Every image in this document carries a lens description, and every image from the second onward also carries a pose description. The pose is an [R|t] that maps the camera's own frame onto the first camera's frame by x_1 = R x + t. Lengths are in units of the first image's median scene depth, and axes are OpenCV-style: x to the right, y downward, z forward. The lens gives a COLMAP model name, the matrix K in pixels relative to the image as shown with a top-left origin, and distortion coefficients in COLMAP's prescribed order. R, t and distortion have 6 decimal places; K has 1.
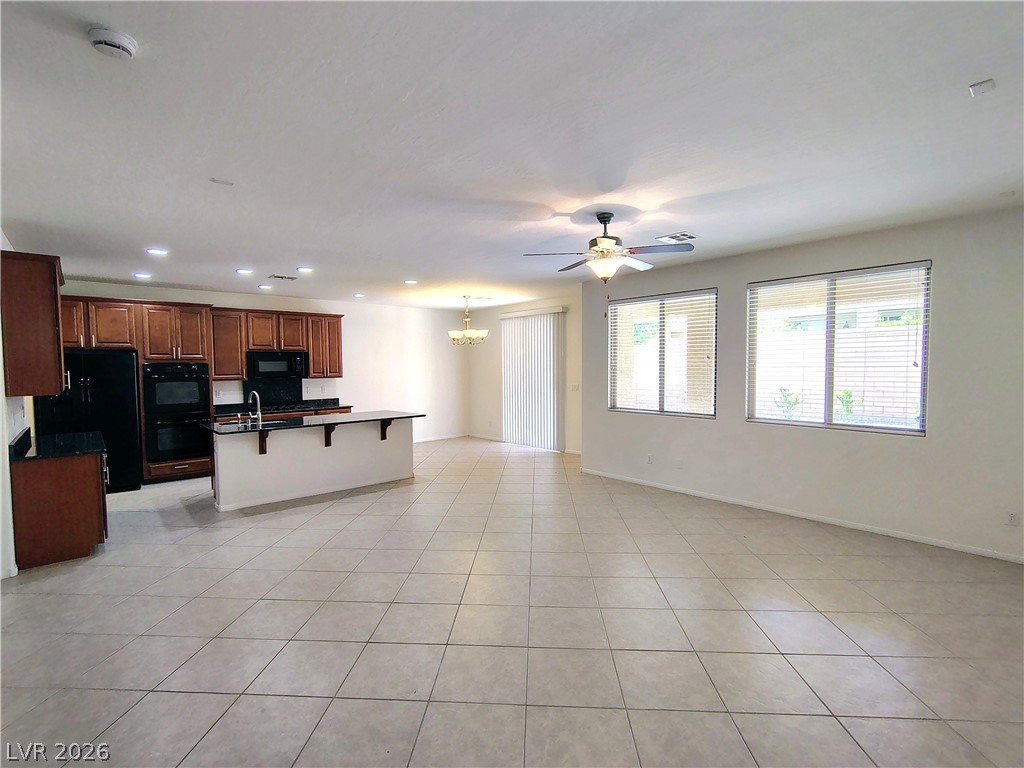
lens RADIAL K [[481.5, 0, 498.9], [0, 481.5, 387.4], [0, 0, 1]] dist [-0.002255, -0.000354]
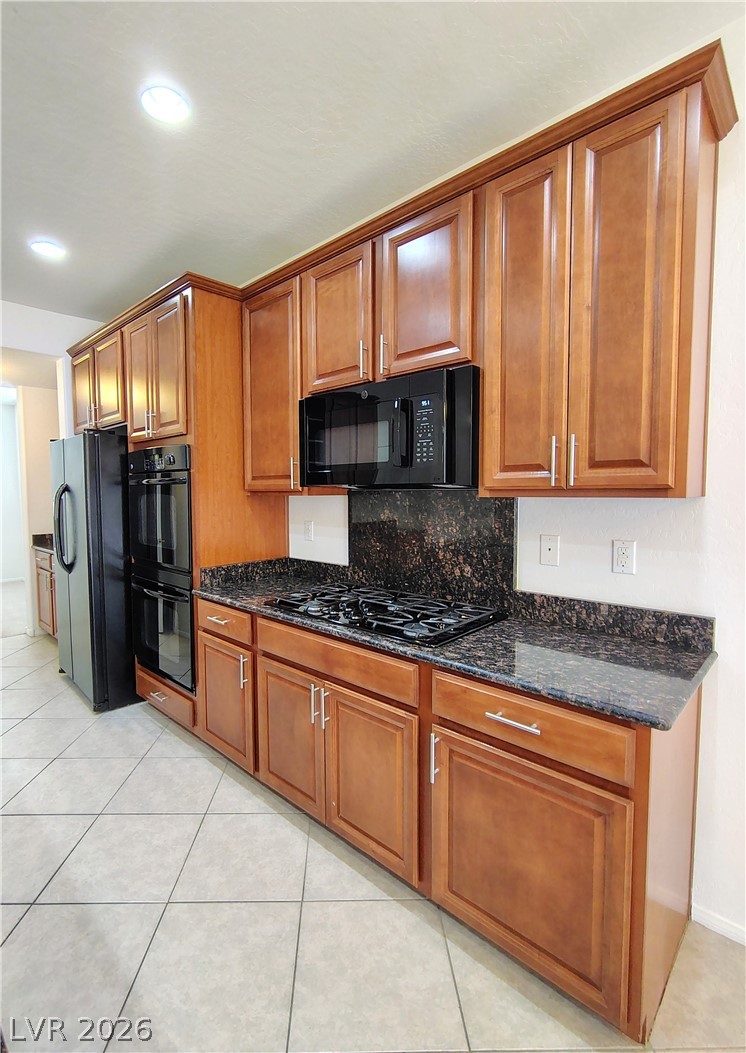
lens RADIAL K [[494.8, 0, 343.3], [0, 494.8, 516.5], [0, 0, 1]] dist [-0.008047, 0.001041]
pose [[0.086638, 0.068157, -0.993906, -0.206476], [-0.037260, 0.997181, 0.065134, -0.023310], [0.995543, 0.031390, 0.088934, 1.018747]]
